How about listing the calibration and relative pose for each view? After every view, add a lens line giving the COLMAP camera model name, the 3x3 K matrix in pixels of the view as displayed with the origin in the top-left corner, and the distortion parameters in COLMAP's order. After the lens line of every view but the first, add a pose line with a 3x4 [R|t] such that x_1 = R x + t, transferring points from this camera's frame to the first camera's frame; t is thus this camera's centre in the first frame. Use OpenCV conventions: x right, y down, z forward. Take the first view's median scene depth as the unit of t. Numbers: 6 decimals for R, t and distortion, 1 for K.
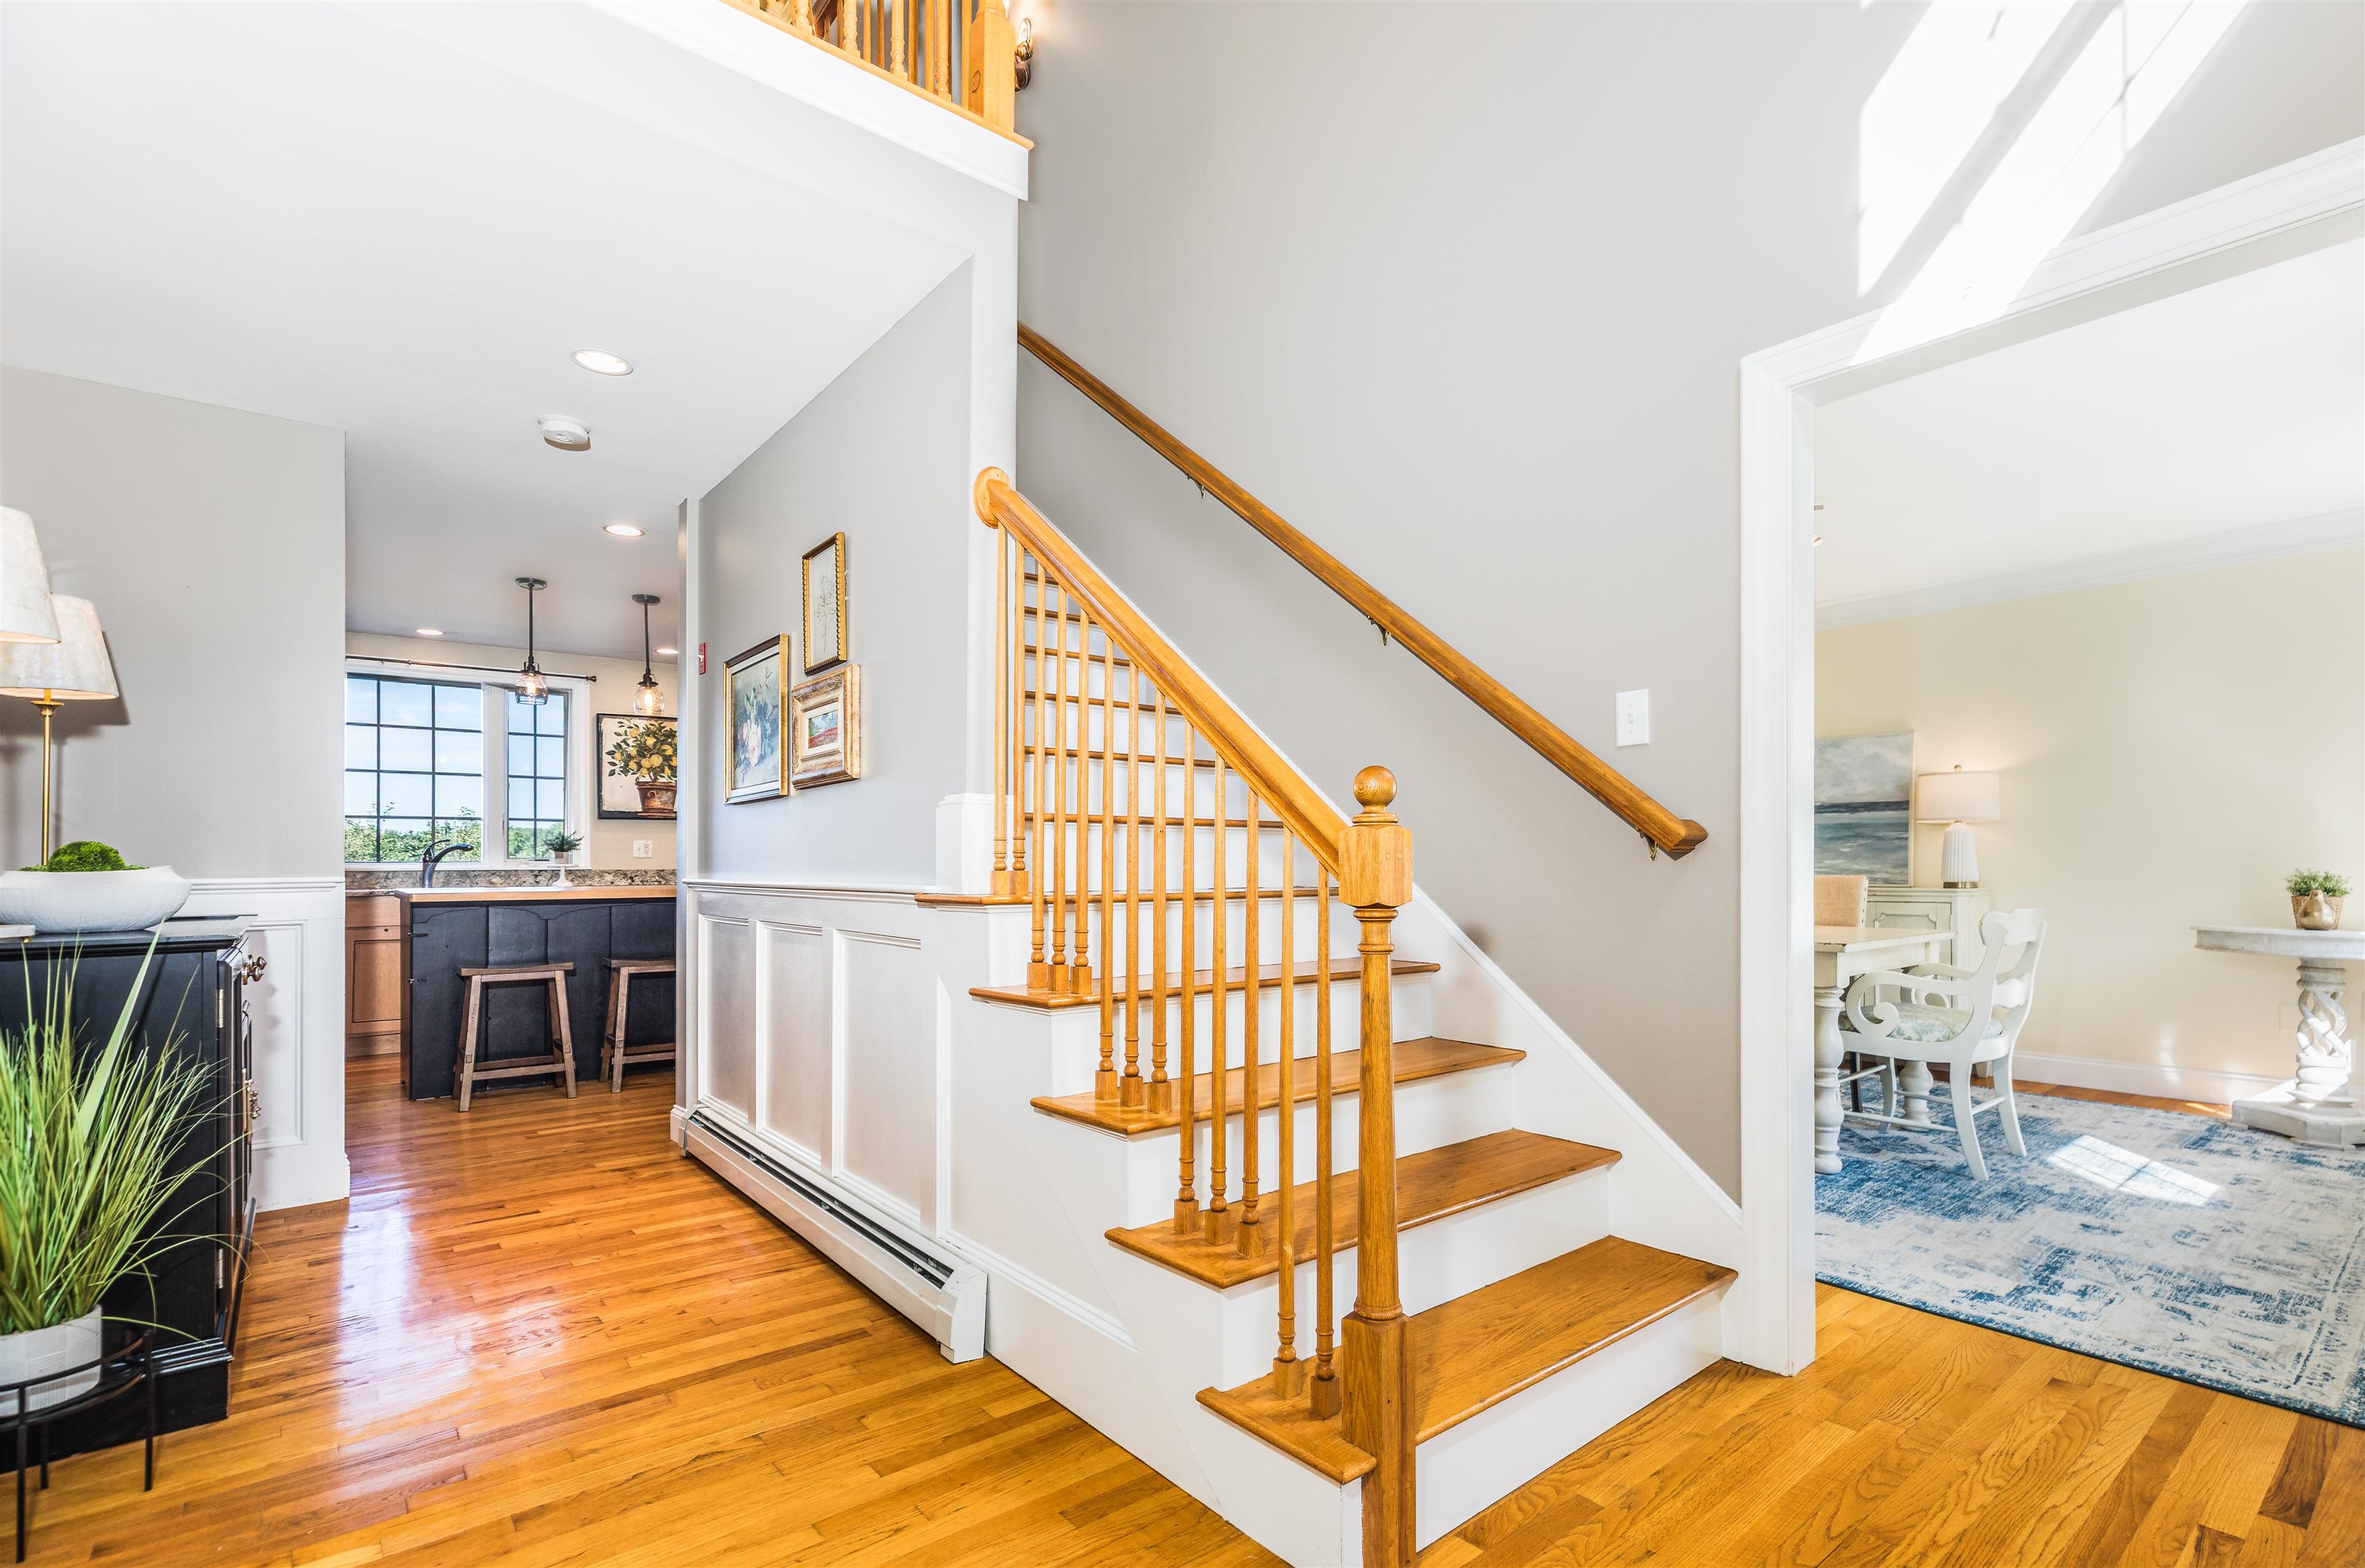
lens RADIAL K [[1093.2, 0, 1219.3], [0, 1093.2, 863.4], [0, 0, 1]] dist [-0.002605, -0.000497]
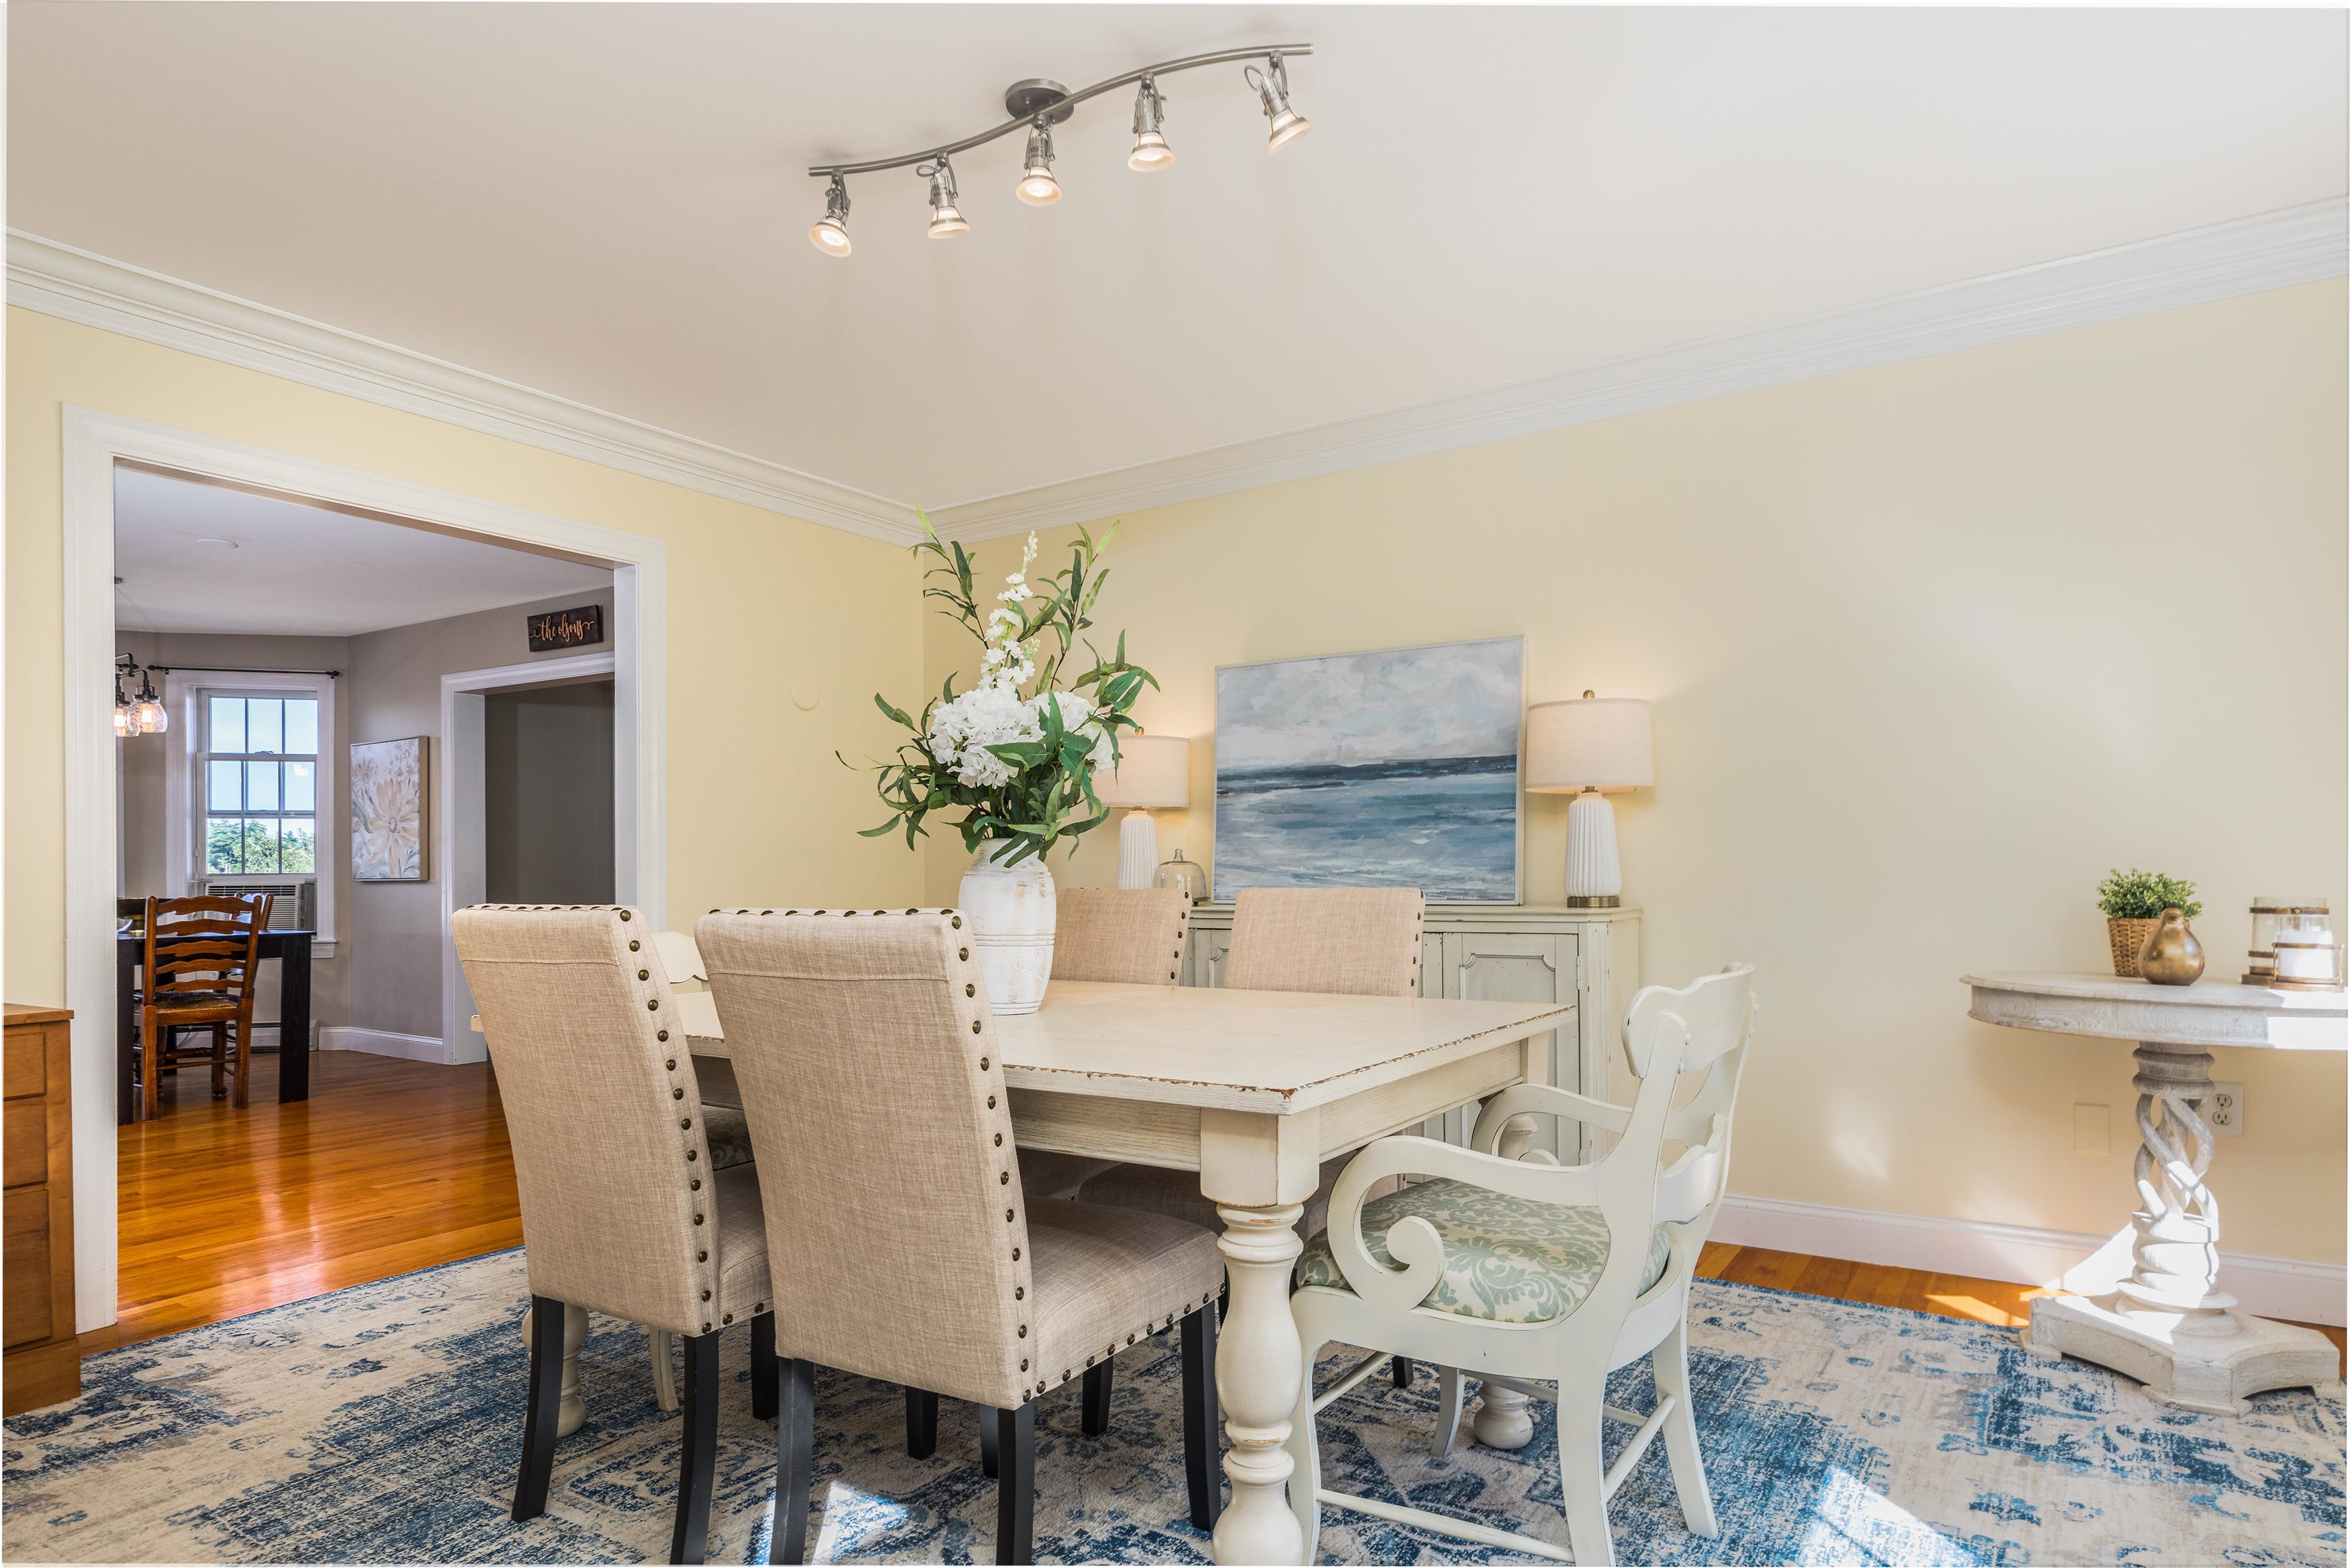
lens RADIAL K [[1324.9, 0, 1213.5], [0, 1324.9, 873.9], [0, 0, 1]] dist [0.017470, -0.000572]
pose [[0.952575, -0.006314, 0.304237, 0.287113], [0.005519, 0.999979, 0.003475, 0.001963], [-0.304253, -0.001631, 0.952590, 0.411455]]
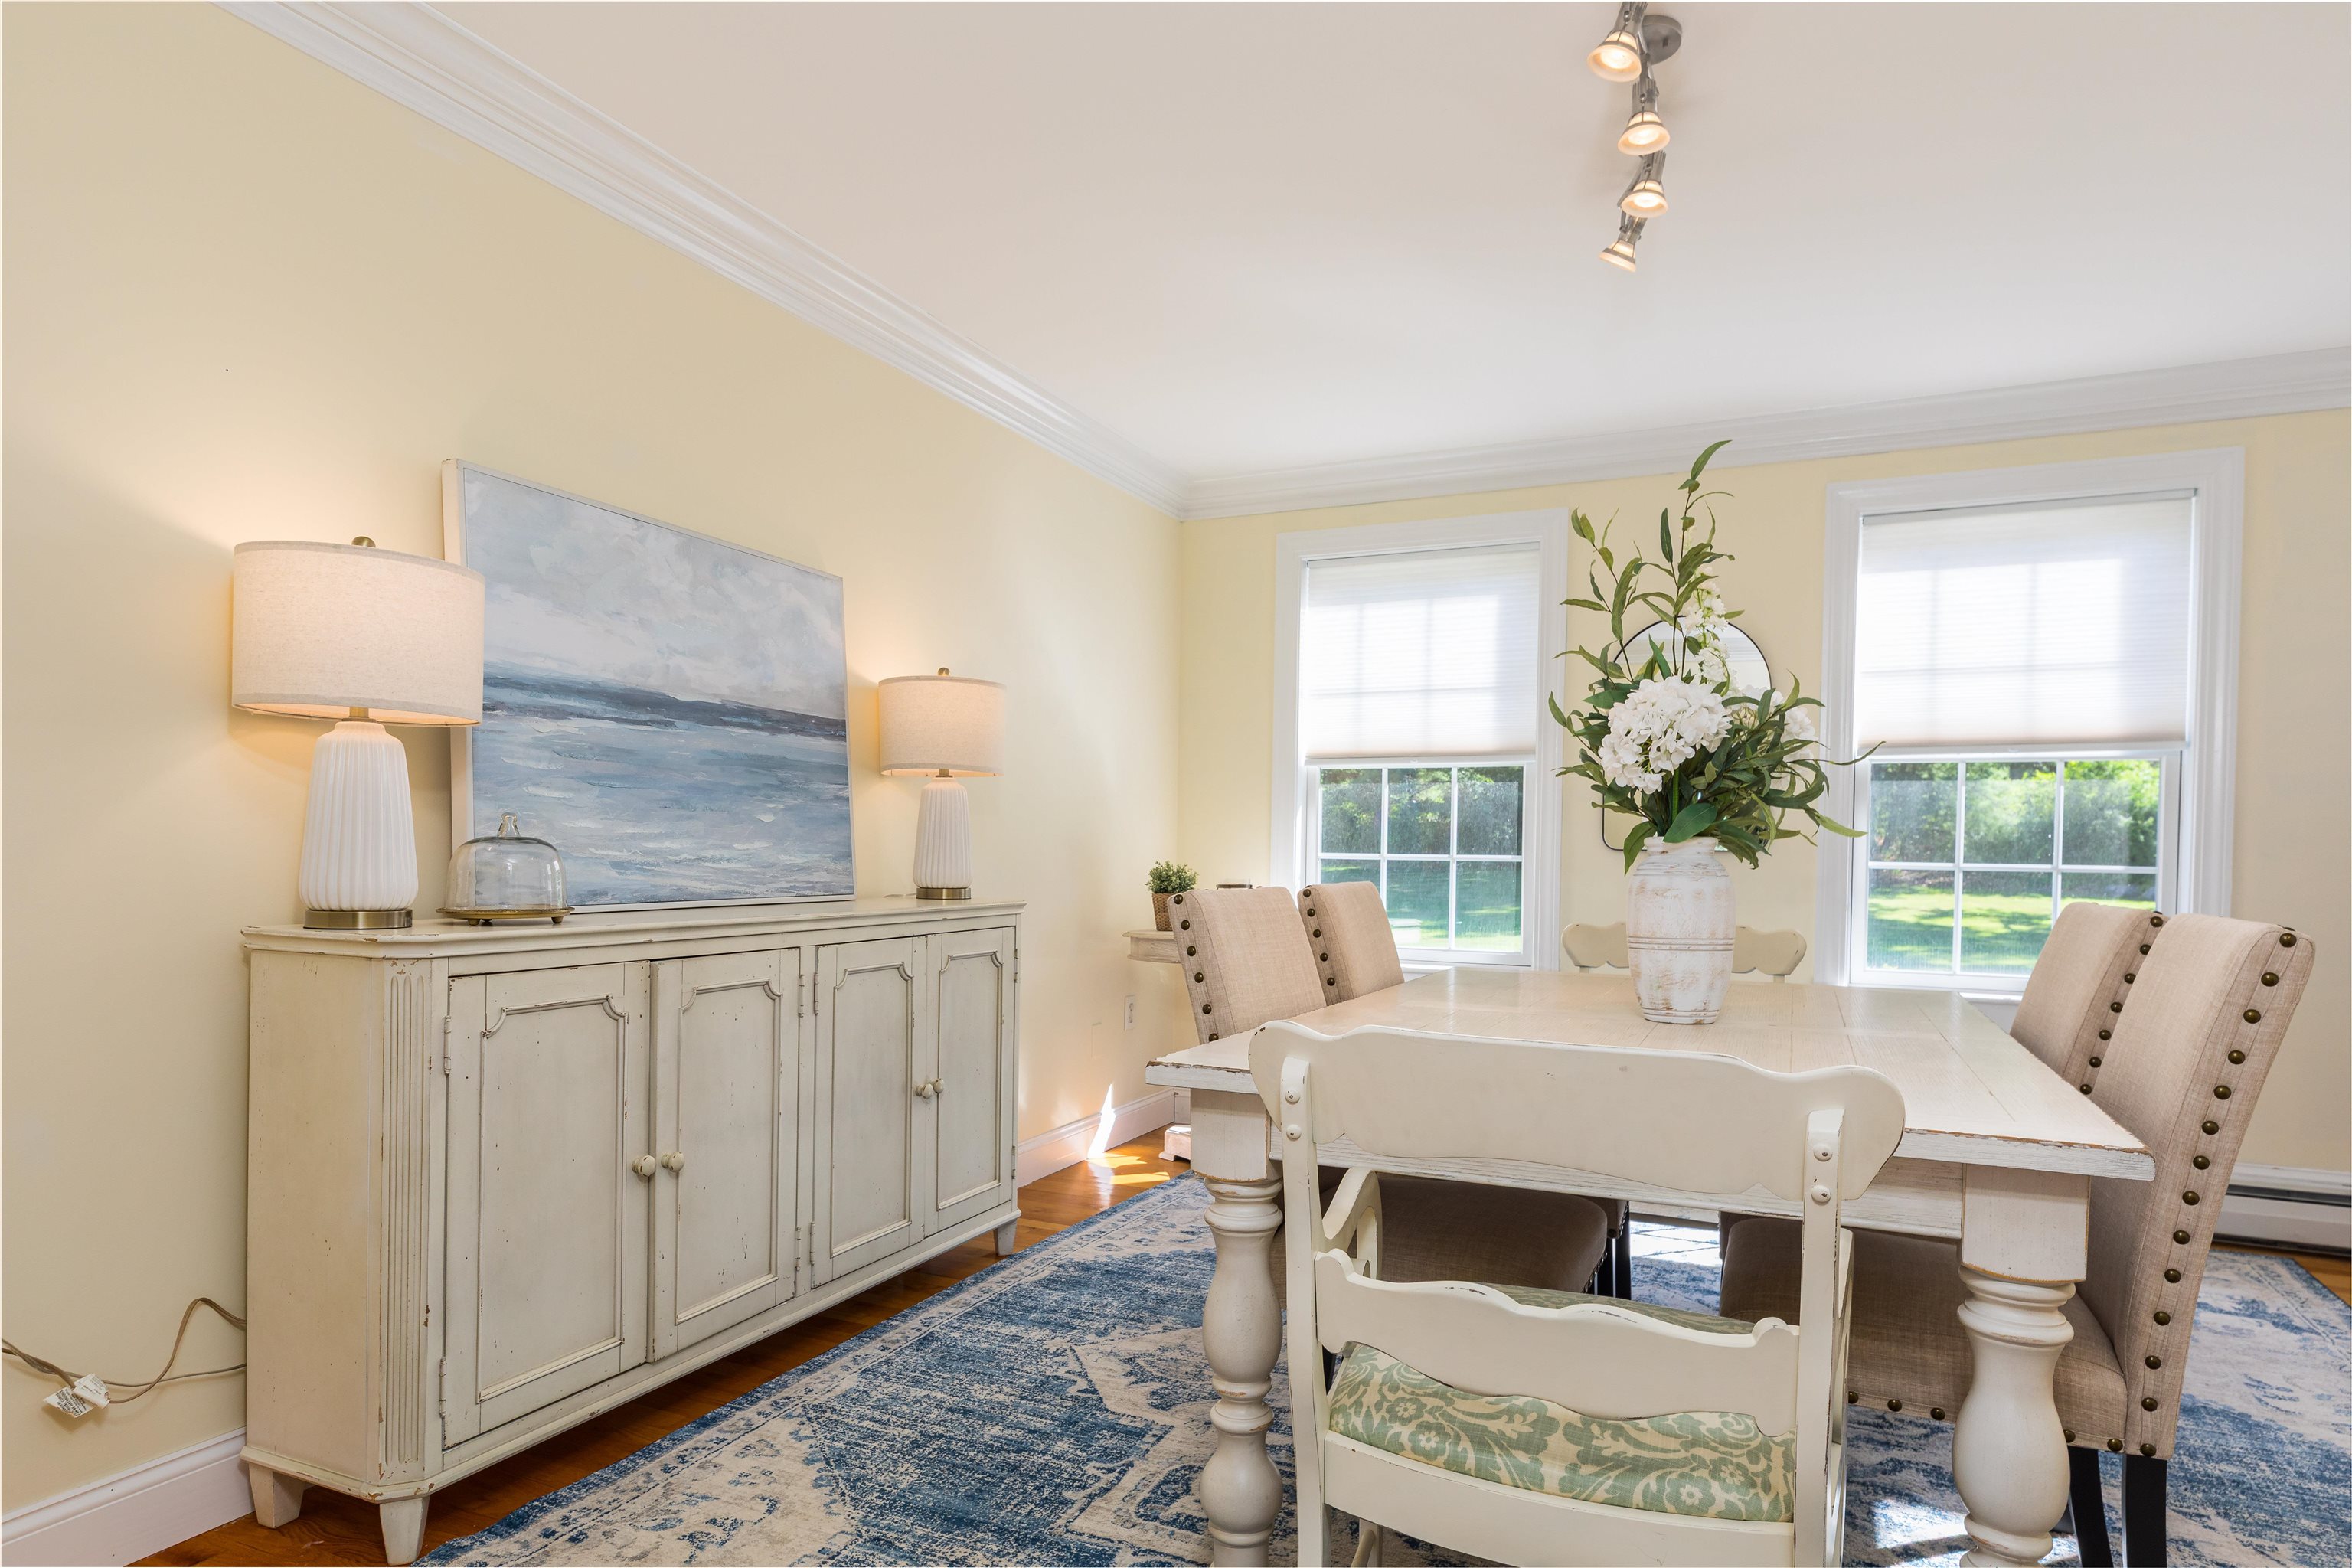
lens RADIAL K [[1326.1, 0, 1206.6], [0, 1326.1, 862.6], [0, 0, 1]] dist [0.017470, -0.000572]
pose [[-0.441356, -0.013986, 0.897223, 0.034812], [-0.016623, 0.999834, 0.007409, -0.002117], [-0.897178, -0.011644, -0.441516, 1.207102]]
